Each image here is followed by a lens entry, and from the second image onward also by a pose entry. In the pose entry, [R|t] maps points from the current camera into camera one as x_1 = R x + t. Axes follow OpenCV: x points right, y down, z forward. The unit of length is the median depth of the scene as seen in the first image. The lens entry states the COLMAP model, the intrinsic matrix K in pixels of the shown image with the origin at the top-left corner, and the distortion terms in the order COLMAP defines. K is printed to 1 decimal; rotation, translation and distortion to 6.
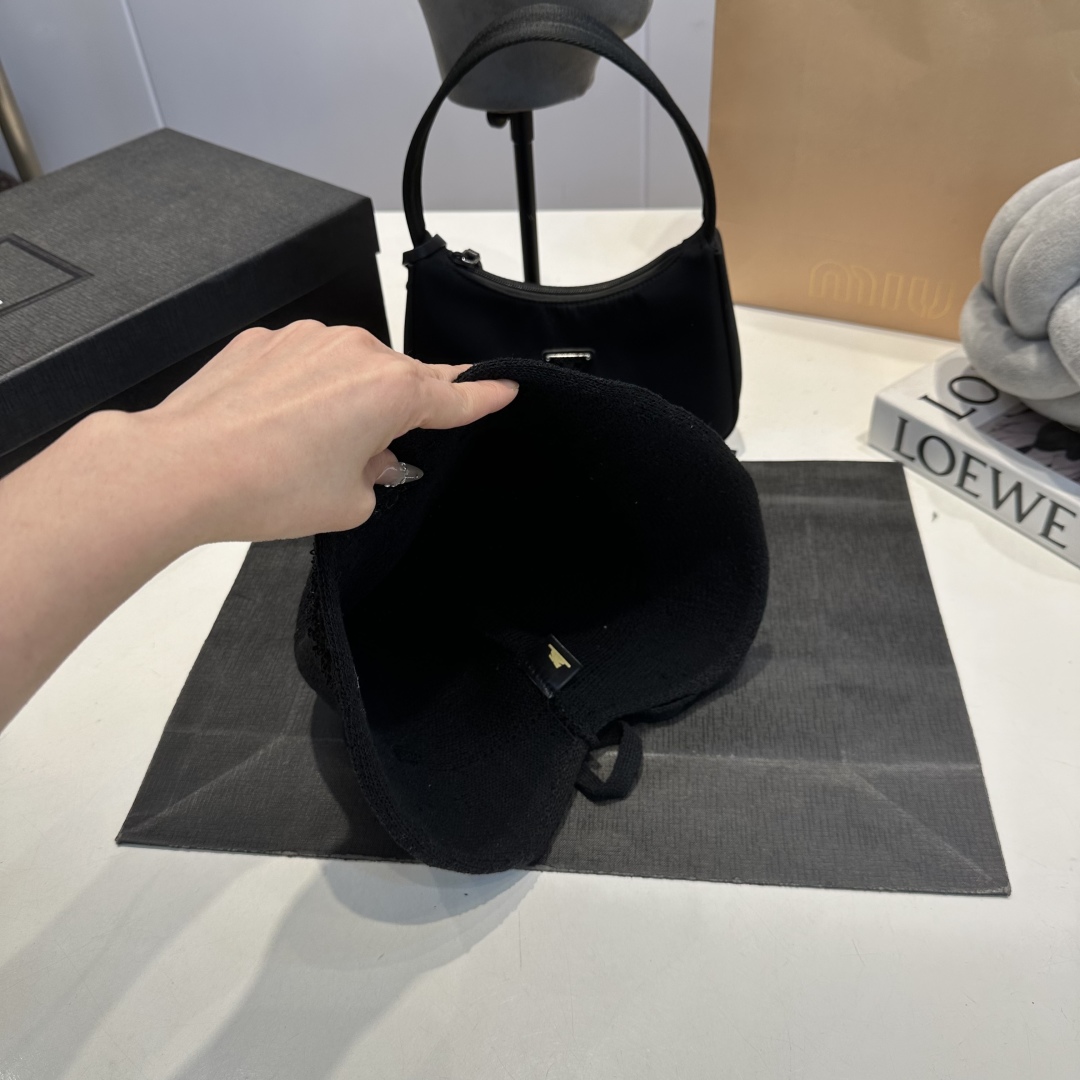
lens RADIAL K [[1007.9, 0, 535.2], [0, 1007.9, 530.5], [0, 0, 1]] dist [0.050866, -0.158980]
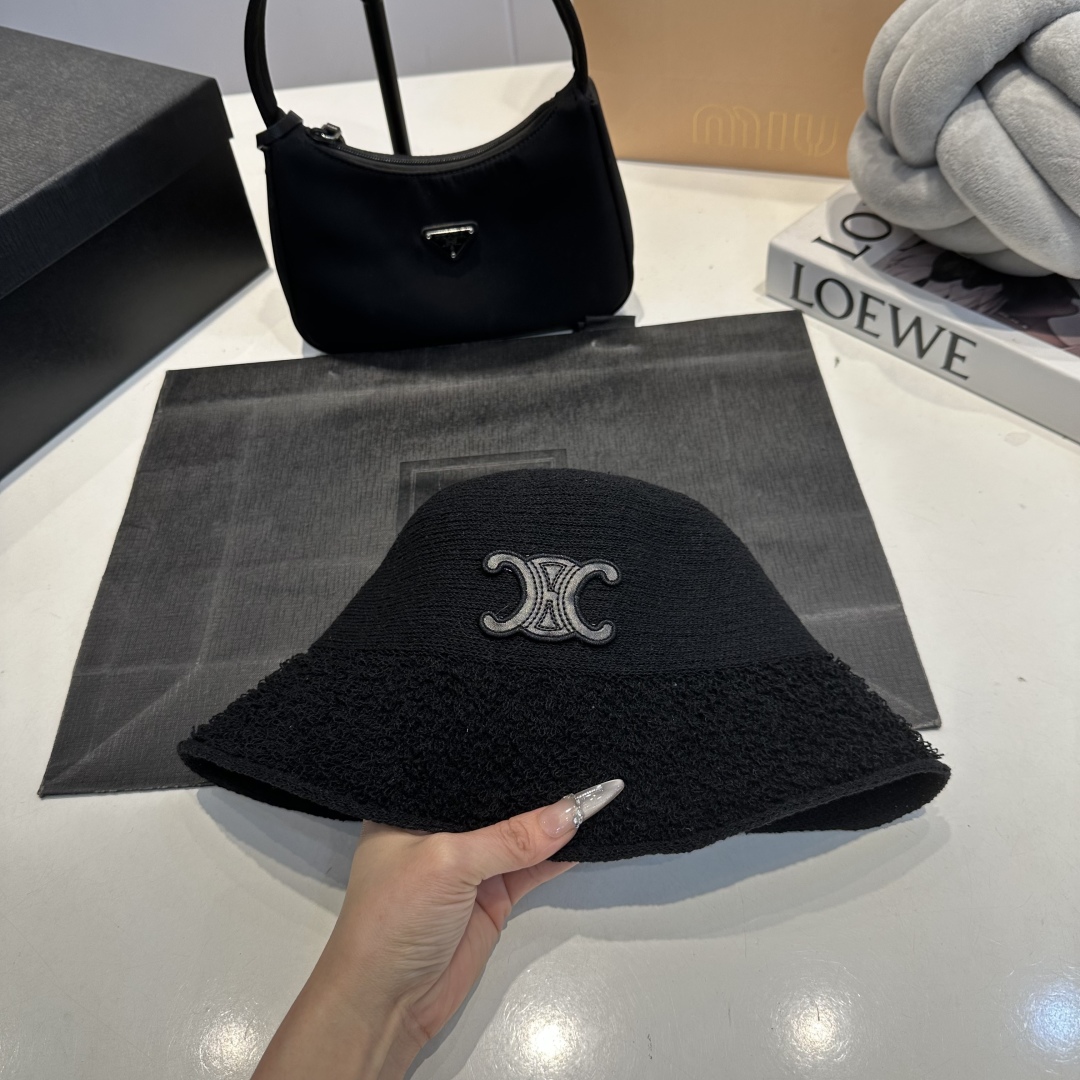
lens RADIAL K [[1006.7, 0, 537.0], [0, 1006.7, 525.5], [0, 0, 1]] dist [0.000217, -0.031804]
pose [[0.989992, -0.120849, 0.072881, 0.012781], [0.111787, 0.986738, 0.117692, -0.003729], [-0.086137, -0.108367, 0.990372, 0.033966]]
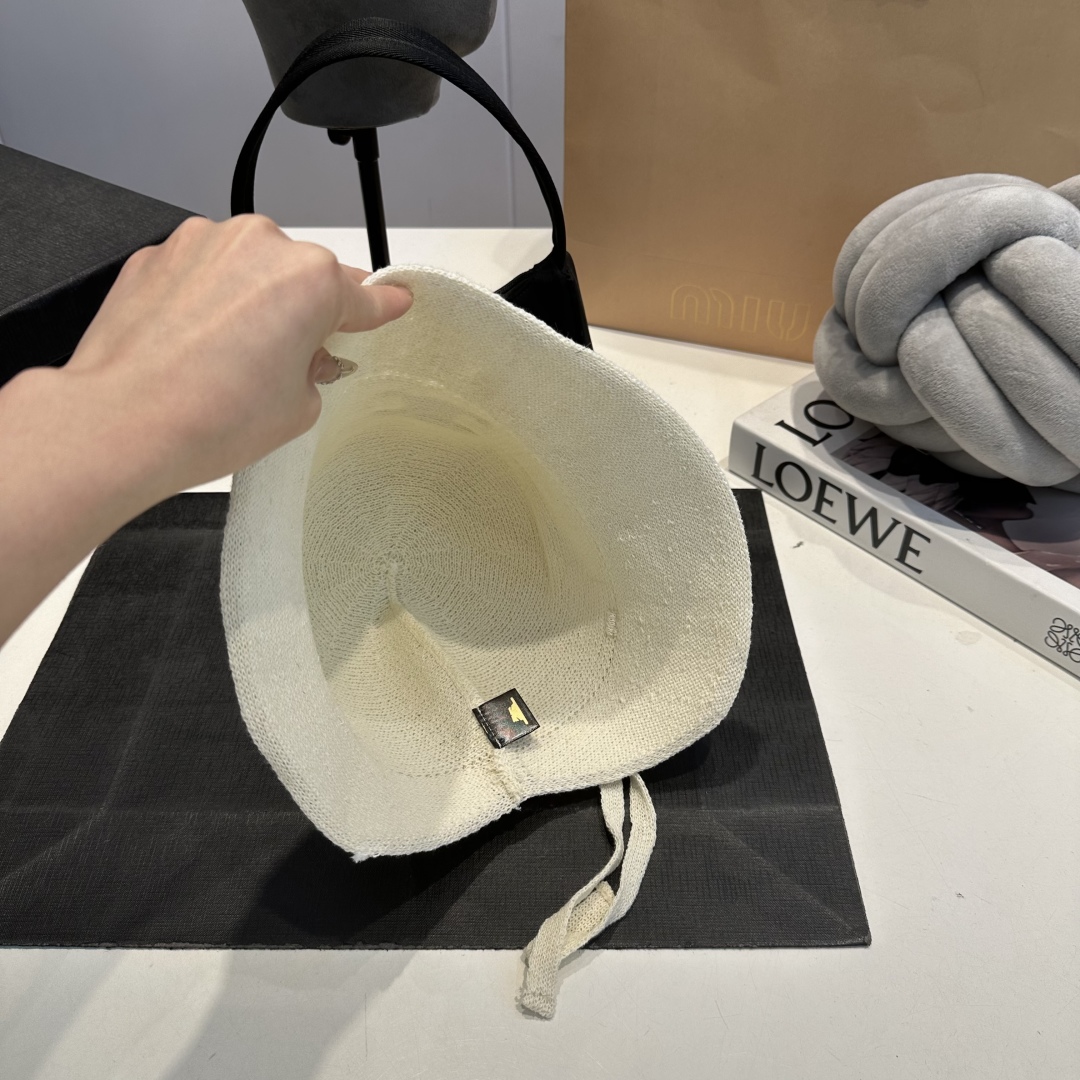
lens RADIAL K [[991.6, 0, 540.0], [0, 991.6, 533.7], [0, 0, 1]] dist [0.054421, -0.162462]
pose [[0.993850, -0.026222, 0.107586, 0.045081], [0.026392, 0.999652, -0.000158, -0.031259], [-0.107544, 0.002996, 0.994196, 0.058521]]
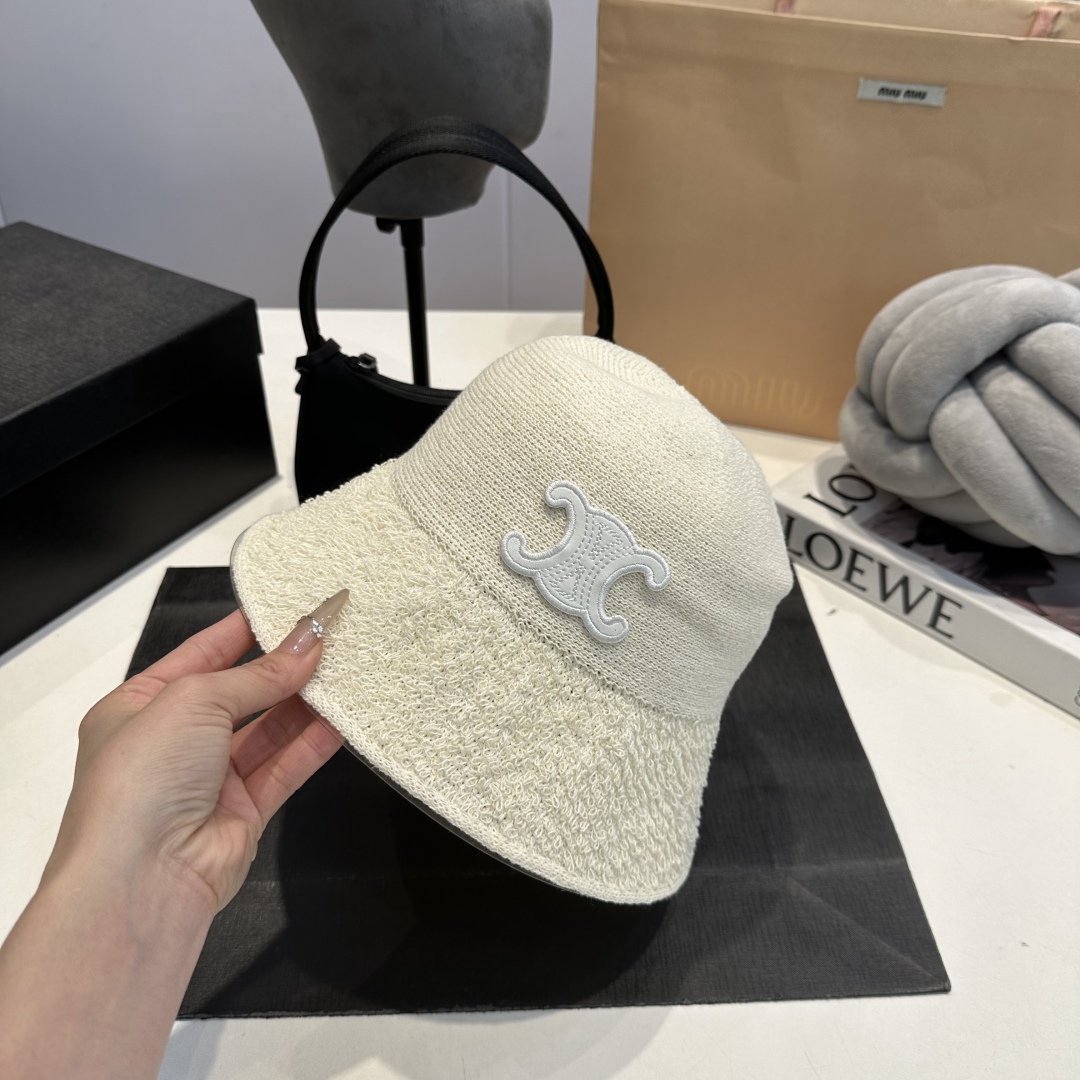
lens RADIAL K [[997.0, 0, 539.9], [0, 997.0, 542.5], [0, 0, 1]] dist [0.054994, -0.160555]
pose [[0.986444, -0.023935, 0.162346, -0.064442], [0.035570, 0.996972, -0.069145, -0.024162], [-0.160199, 0.073982, 0.984308, 0.034176]]
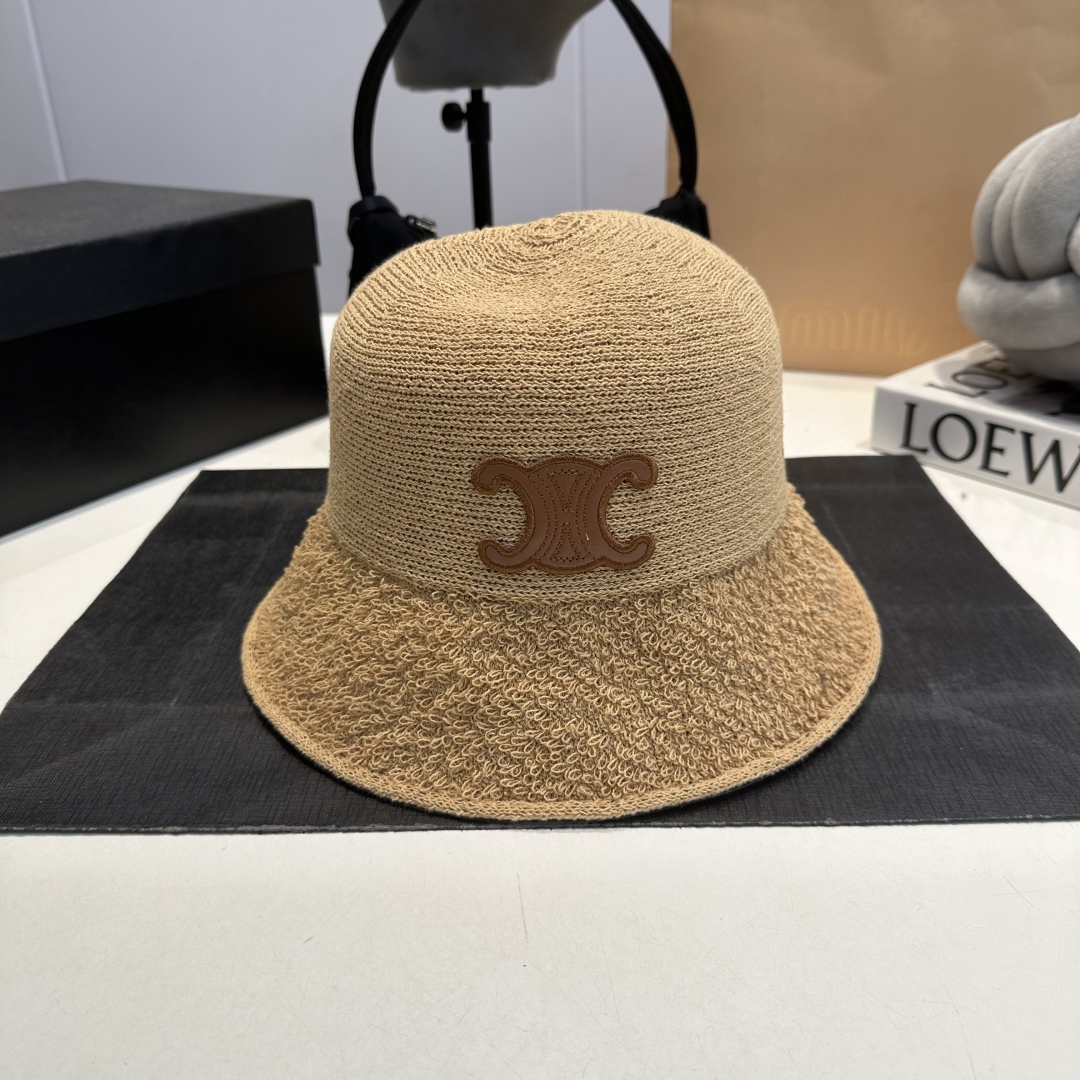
lens RADIAL K [[1025.6, 0, 556.5], [0, 1025.6, 523.4], [0, 0, 1]] dist [-0.012816, -0.008784]
pose [[0.994730, -0.004990, 0.102412, -0.046896], [0.033729, 0.959151, -0.280878, 0.258556], [-0.096827, 0.282852, 0.954264, 0.212760]]
